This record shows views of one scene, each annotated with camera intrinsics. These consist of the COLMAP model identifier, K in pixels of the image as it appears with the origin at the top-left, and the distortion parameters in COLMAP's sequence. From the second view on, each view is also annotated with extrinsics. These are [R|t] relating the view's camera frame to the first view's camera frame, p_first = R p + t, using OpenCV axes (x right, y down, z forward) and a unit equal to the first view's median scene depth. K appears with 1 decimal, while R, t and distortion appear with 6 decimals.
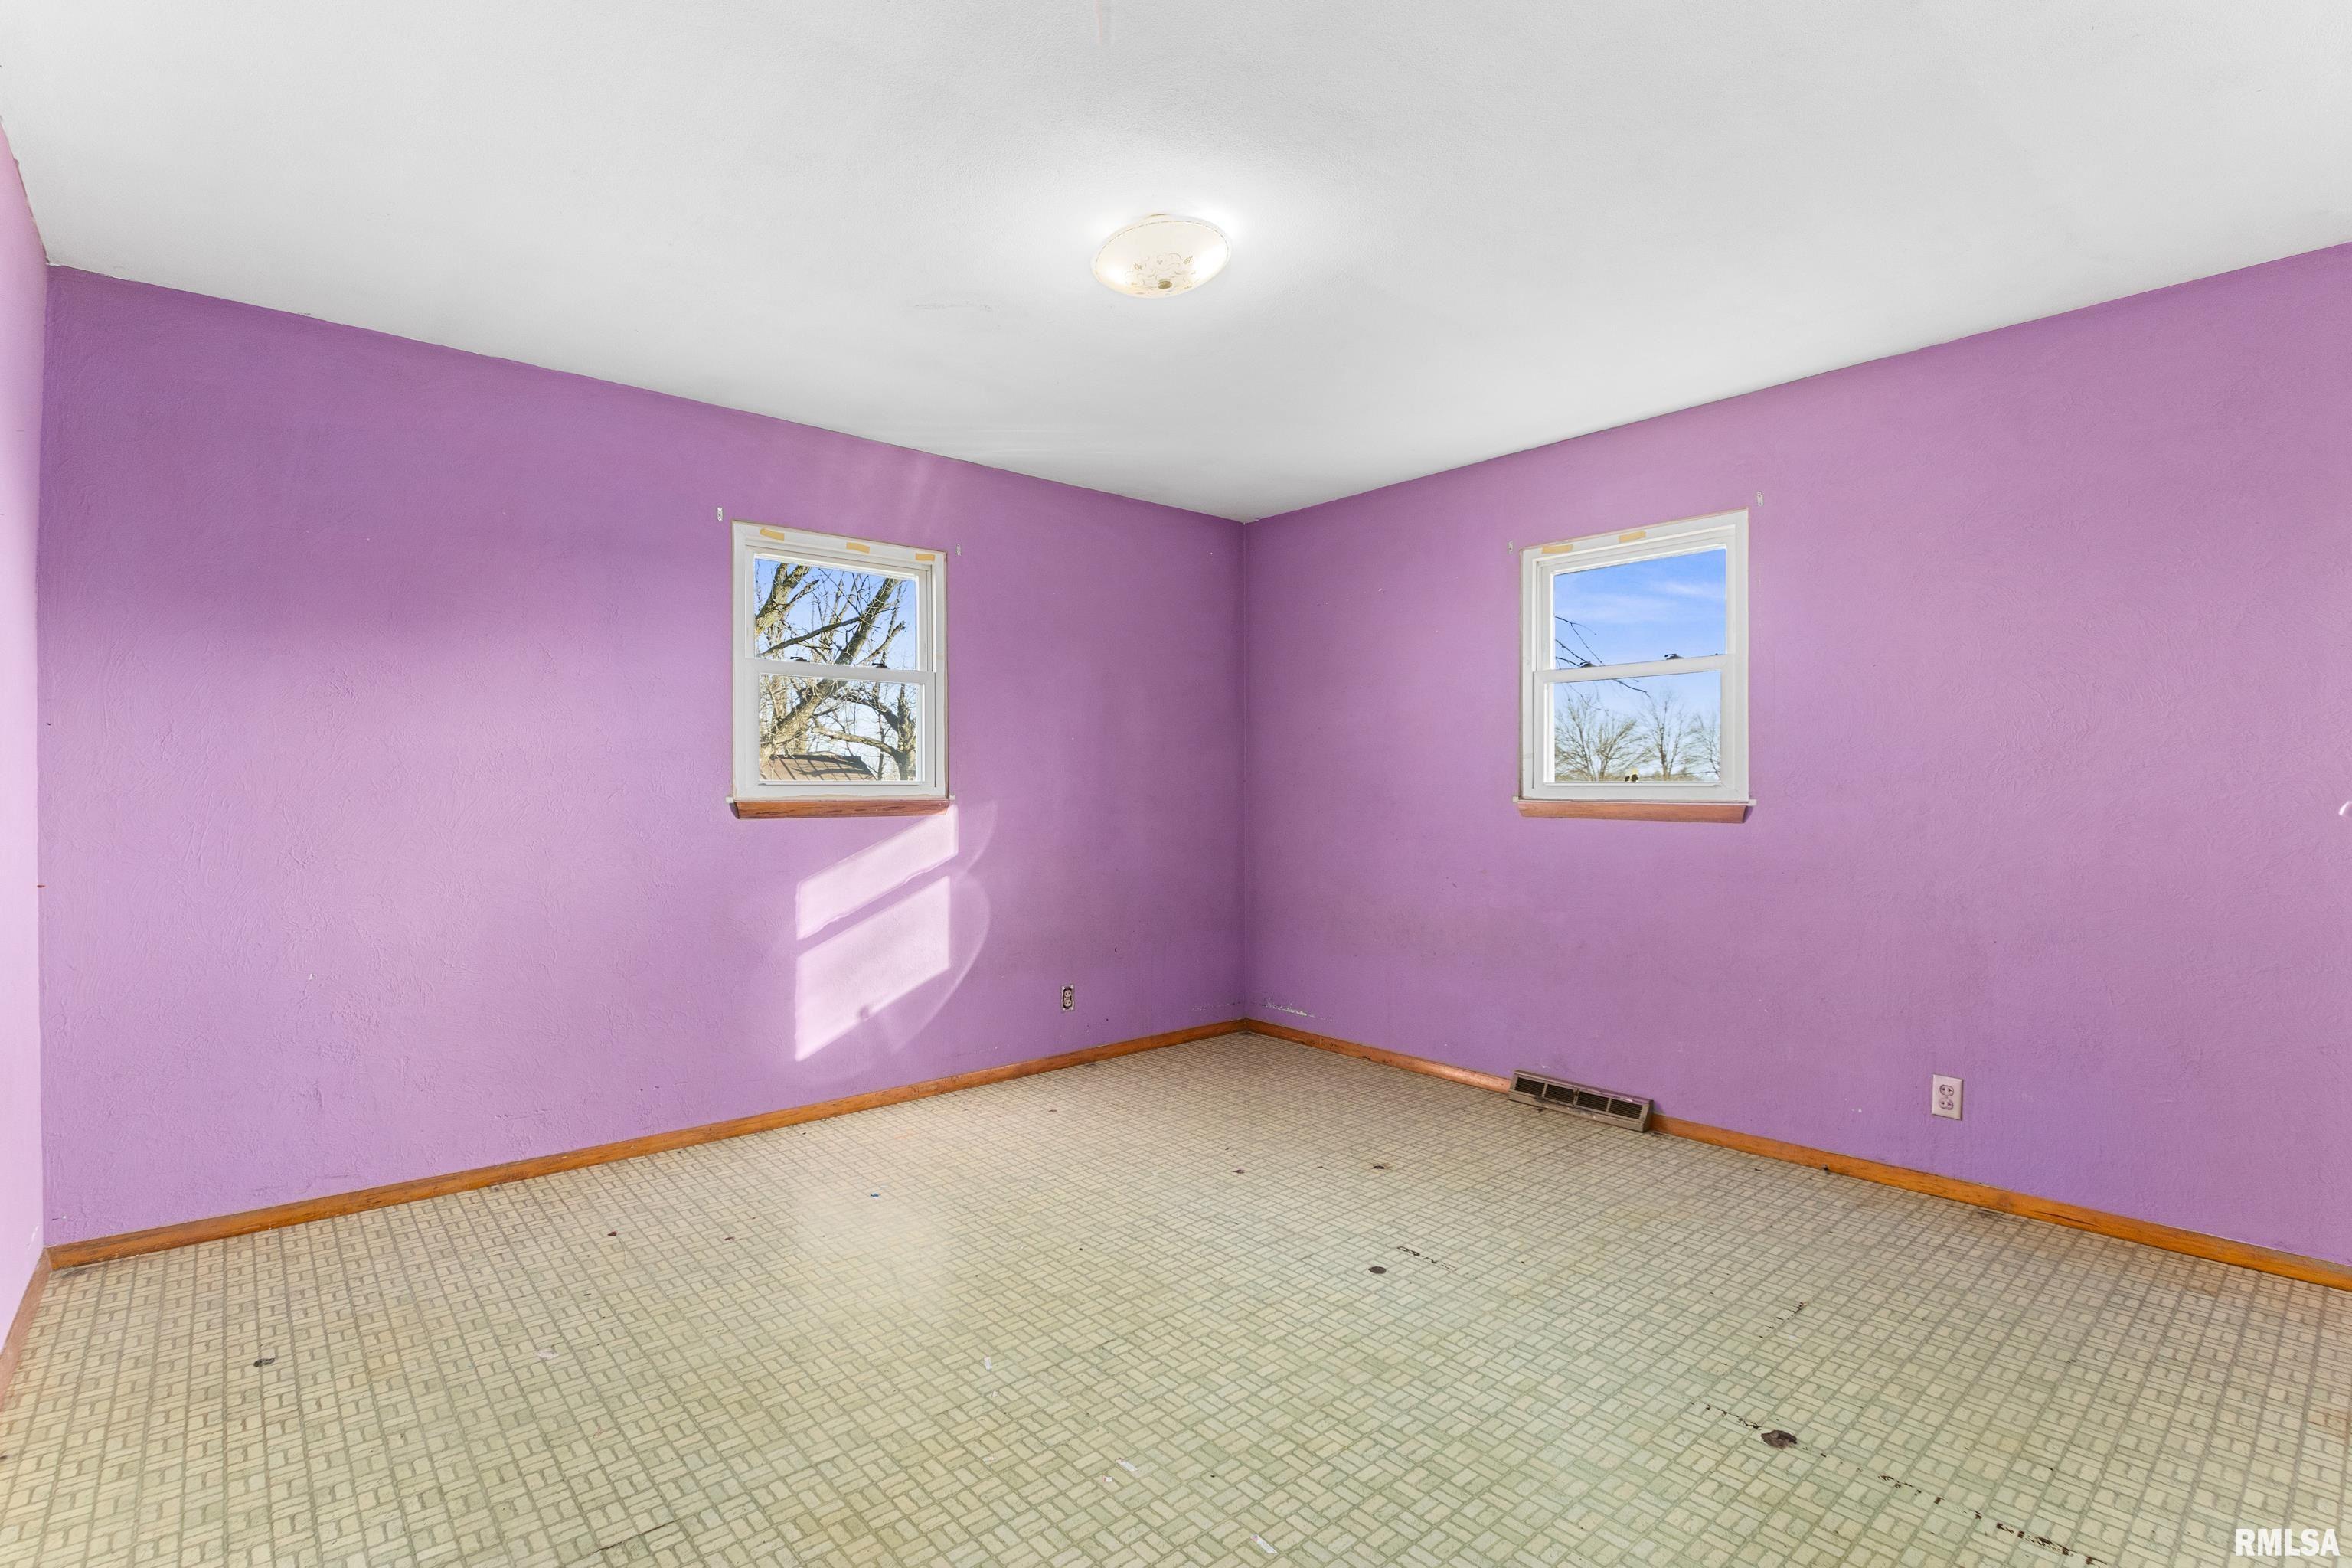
lens RADIAL K [[1090.6, 0, 1207.4], [0, 1090.6, 765.7], [0, 0, 1]] dist [0.008531, -0.000221]
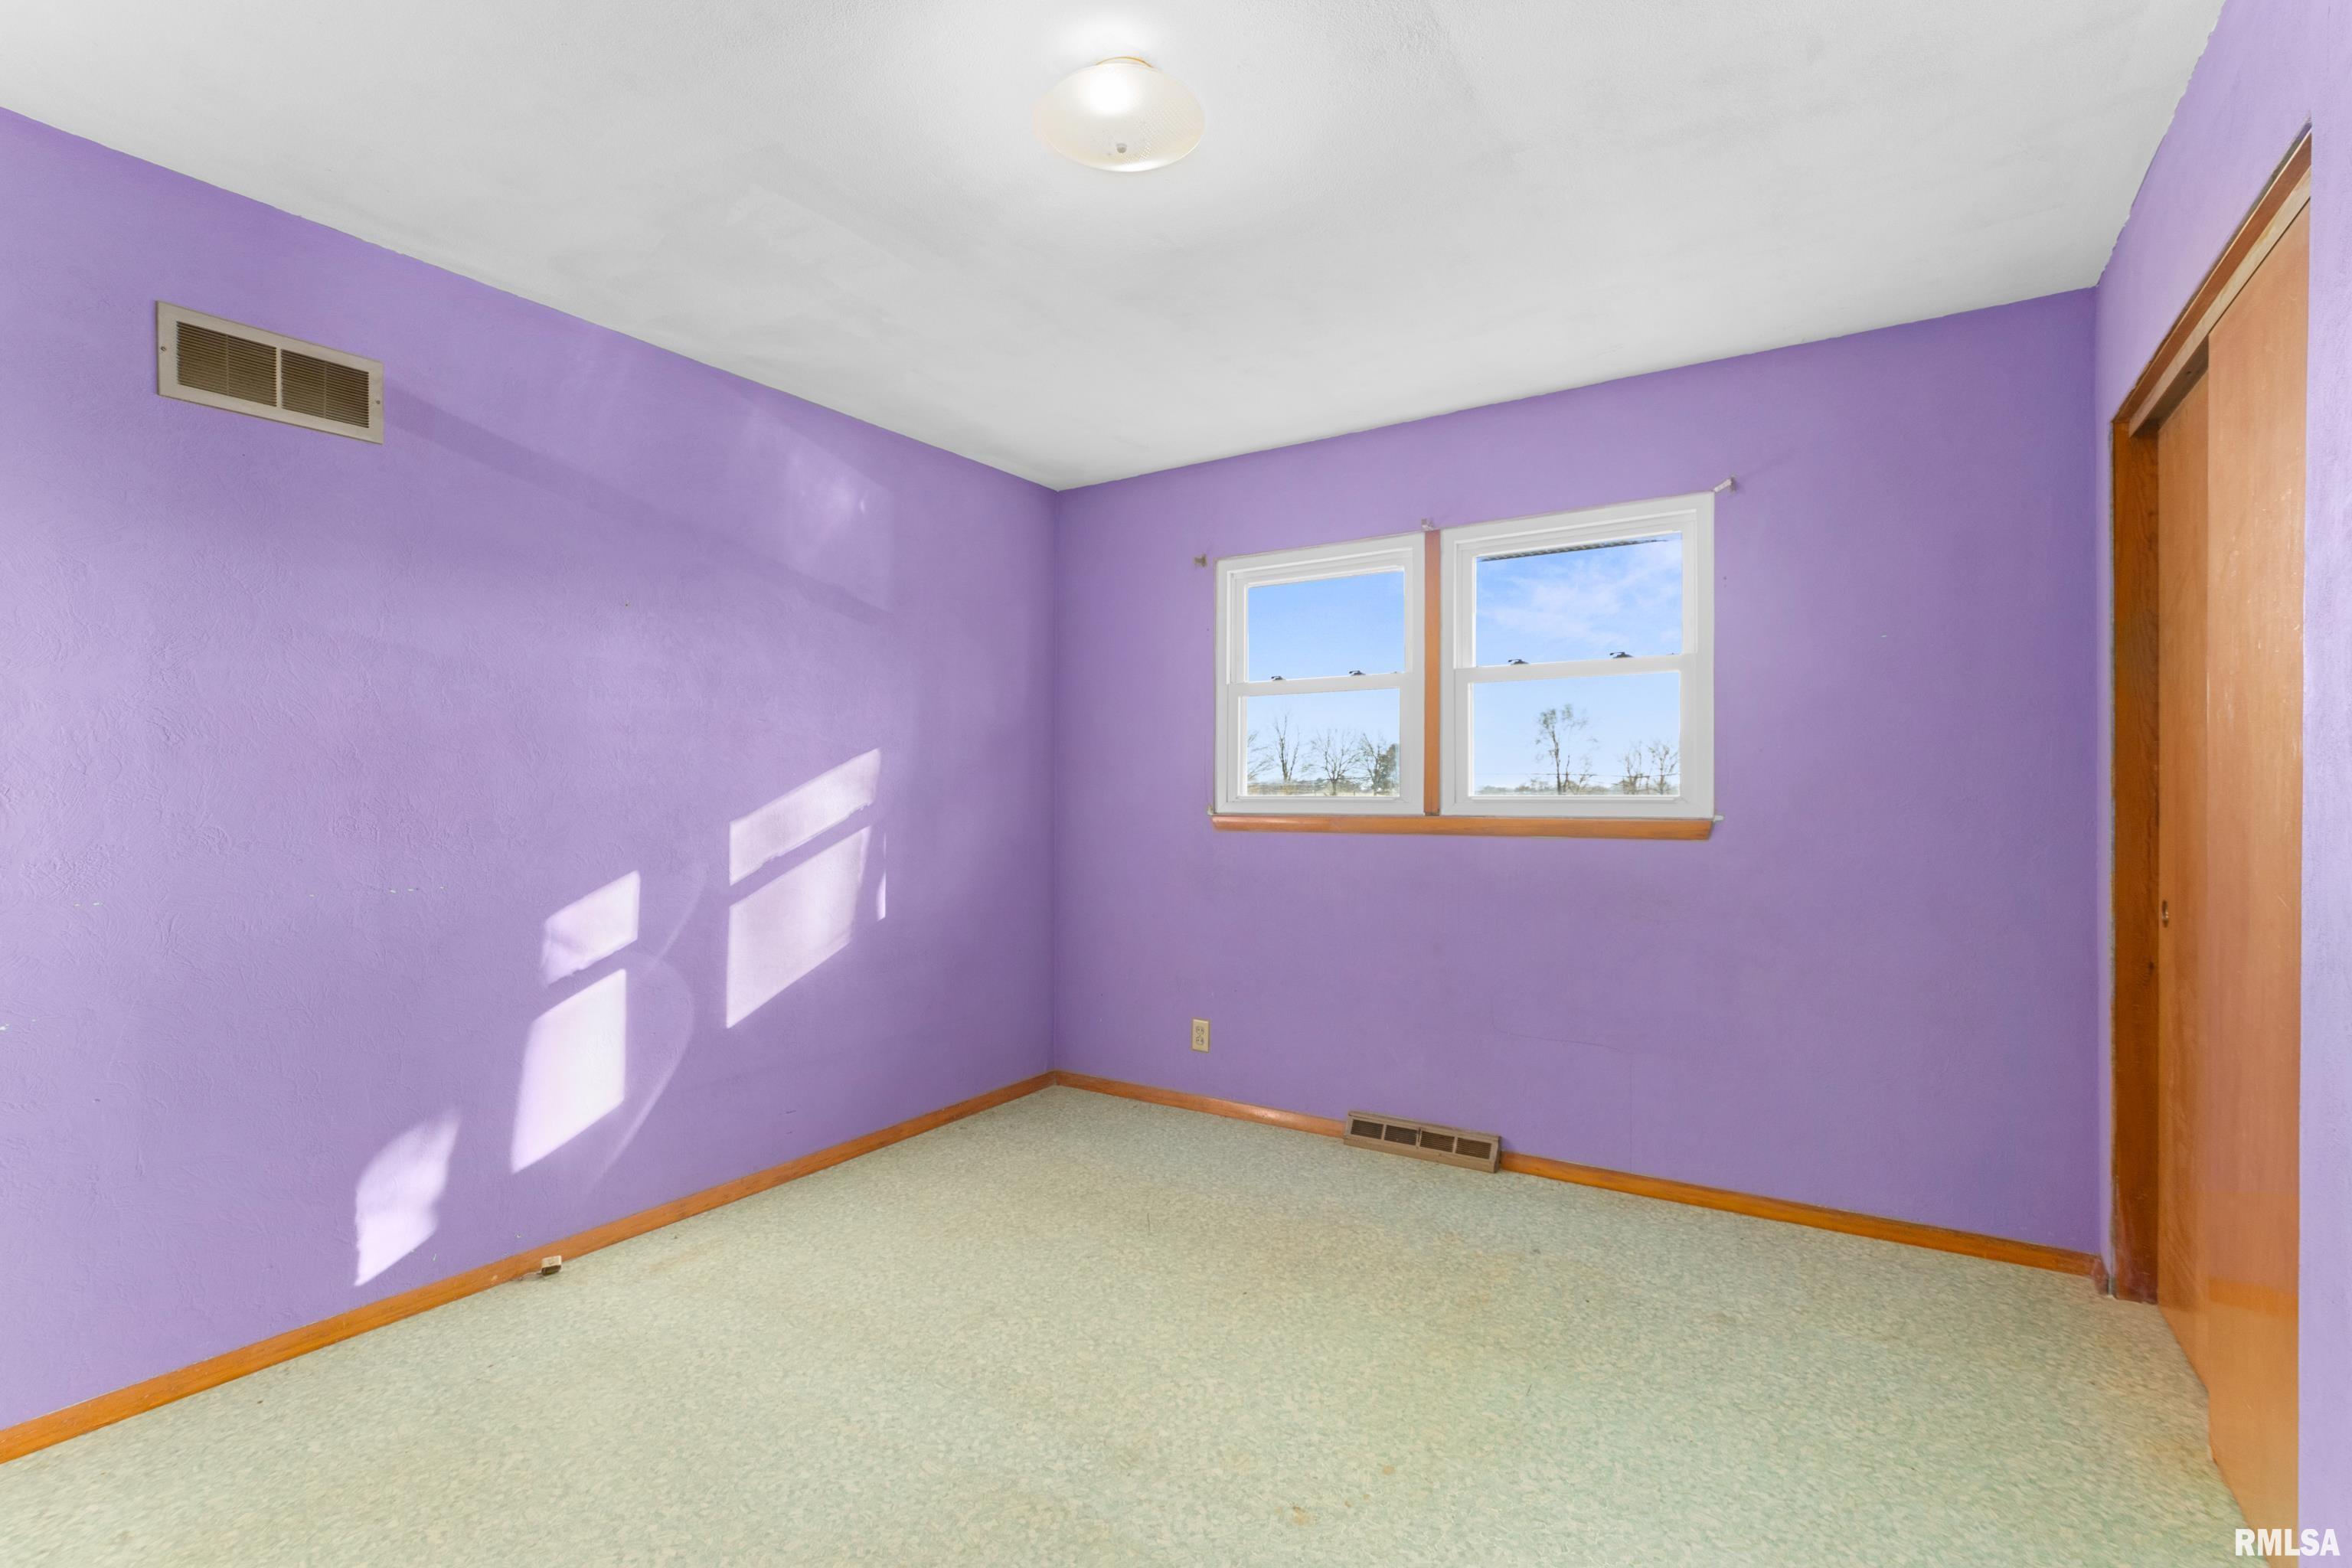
lens RADIAL K [[1122.4, 0, 1141.7], [0, 1122.4, 783.2], [0, 0, 1]] dist [0.008561, -0.000796]
pose [[0.970236, 0.003383, 0.242136, -0.116401], [-0.004342, 0.999985, 0.003429, 0.002094], [-0.242120, -0.004378, 0.970236, 0.136063]]
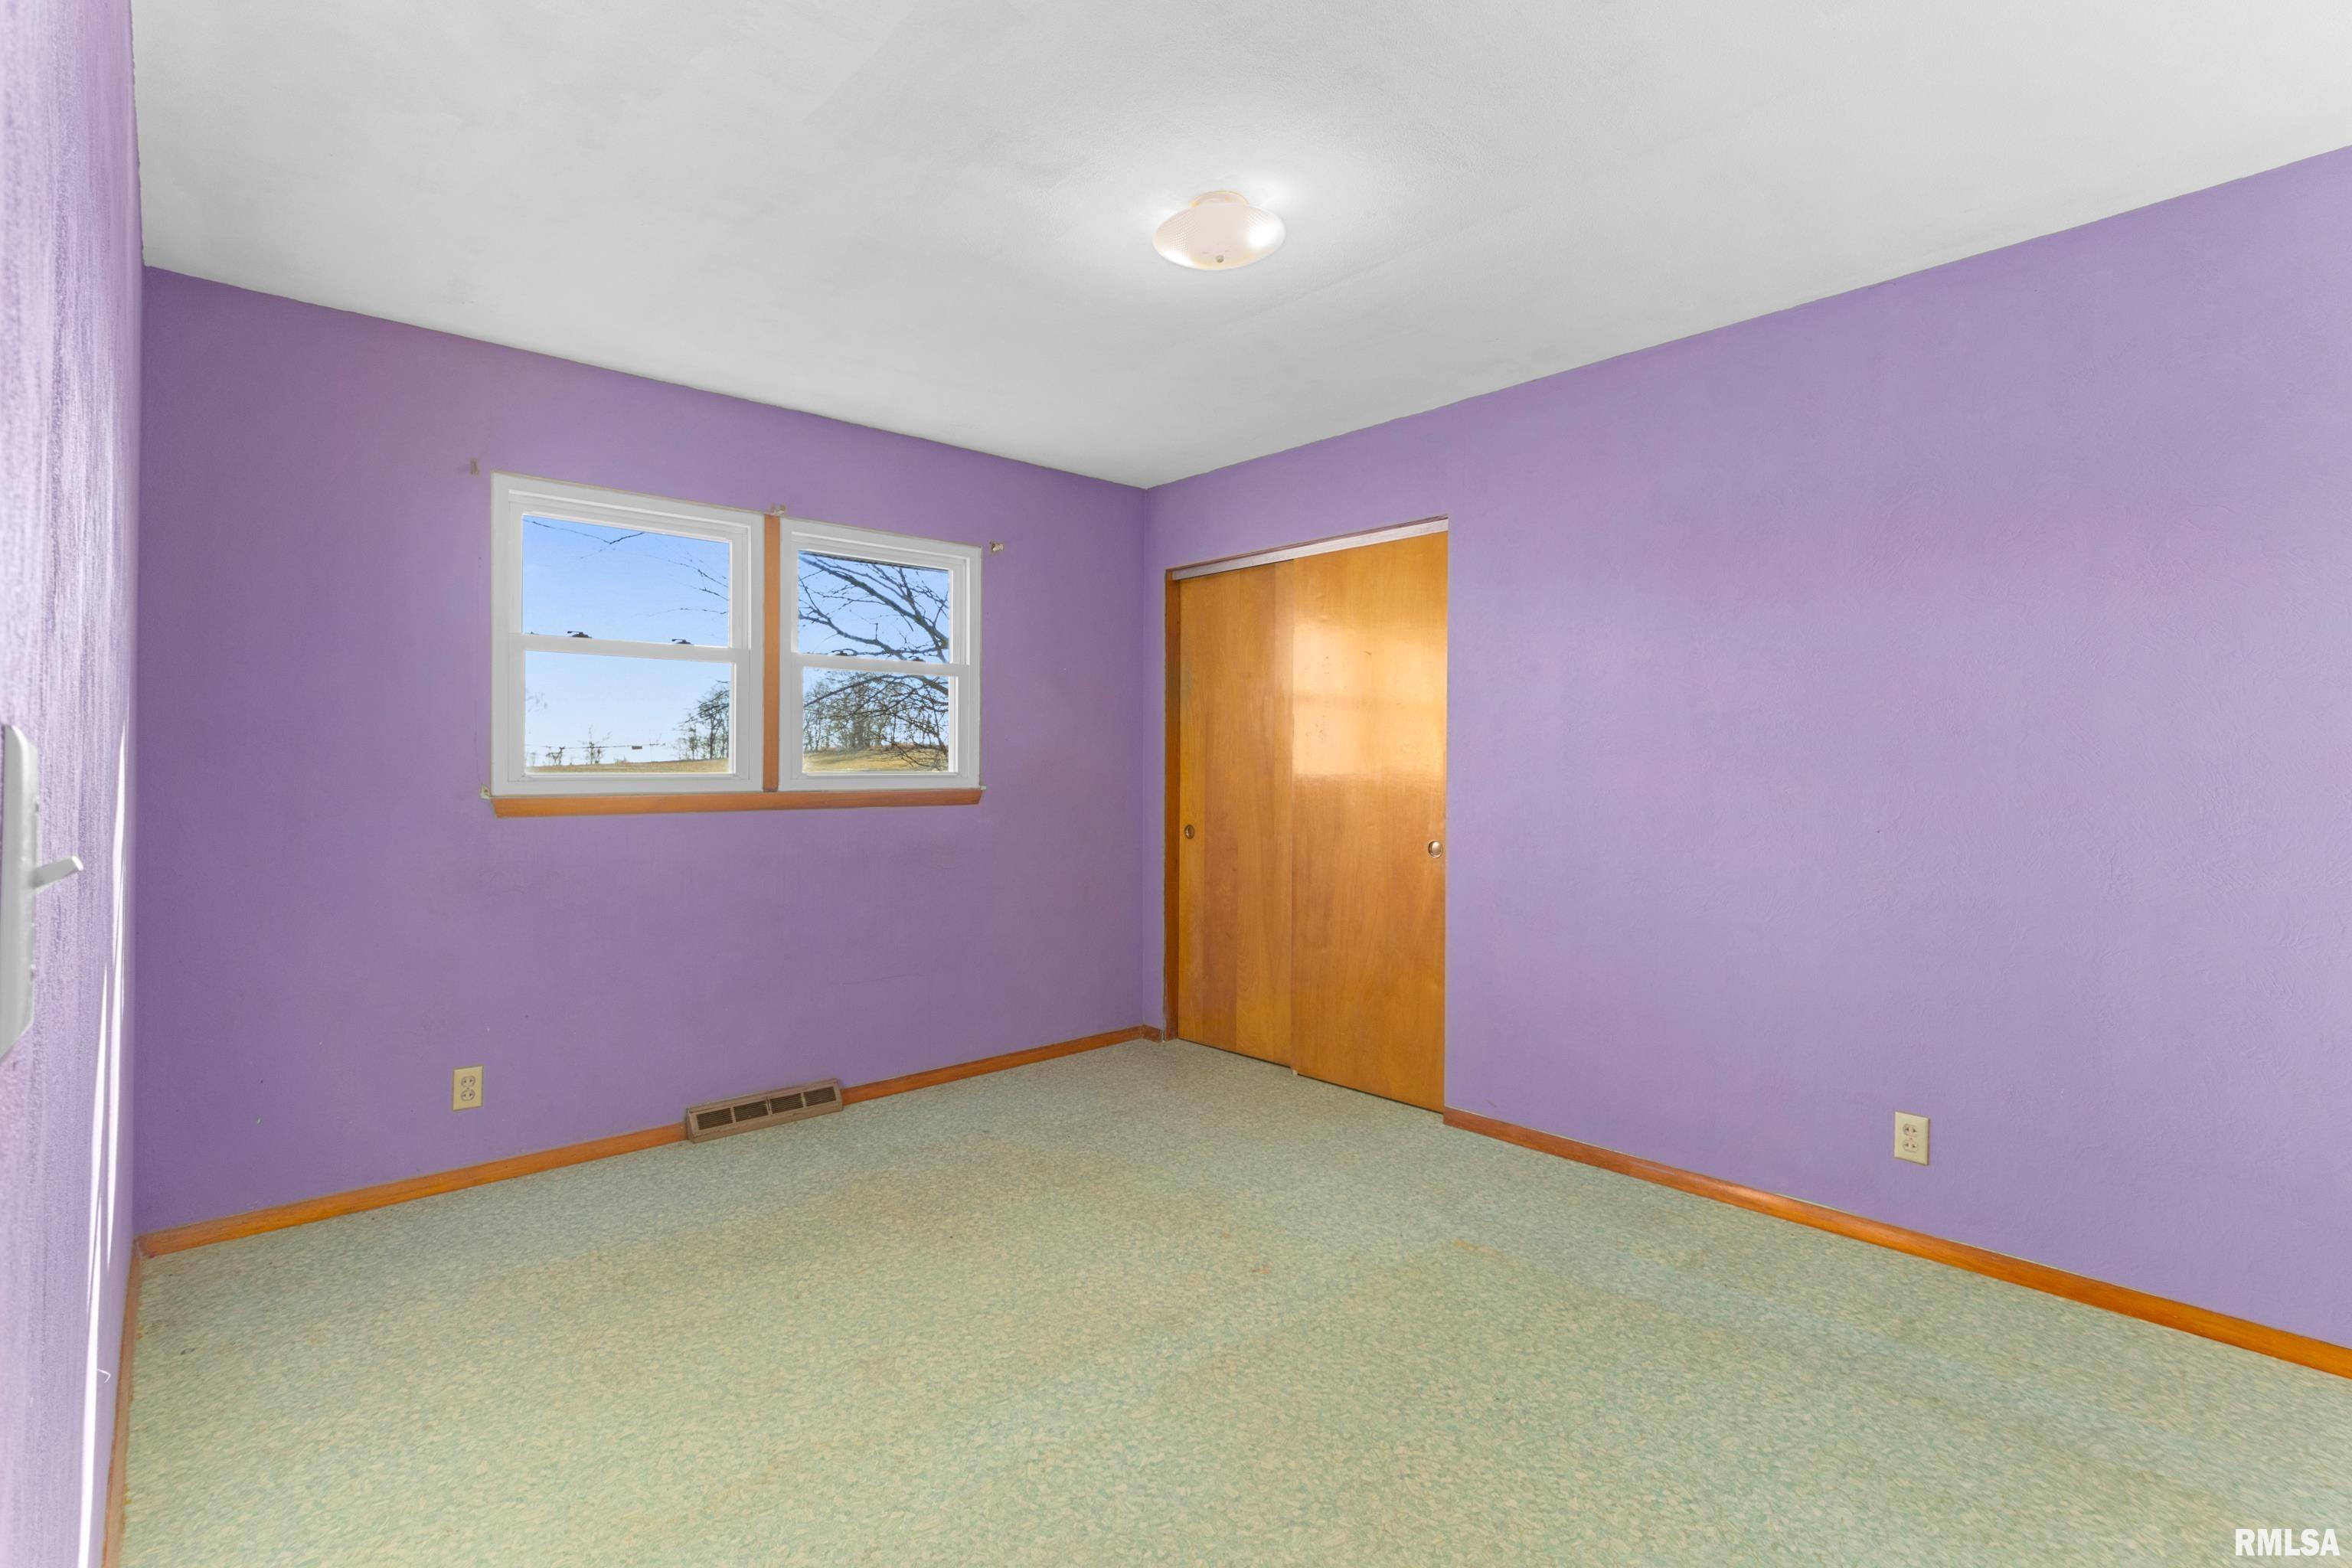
lens RADIAL K [[1090.6, 0, 1207.4], [0, 1090.6, 765.7], [0, 0, 1]] dist [0.008531, -0.000221]
pose [[-0.018215, 0.003711, 0.999827, -0.601323], [-0.011316, 0.999928, -0.003917, 0.008393], [-0.999770, -0.011385, -0.018171, 0.630371]]
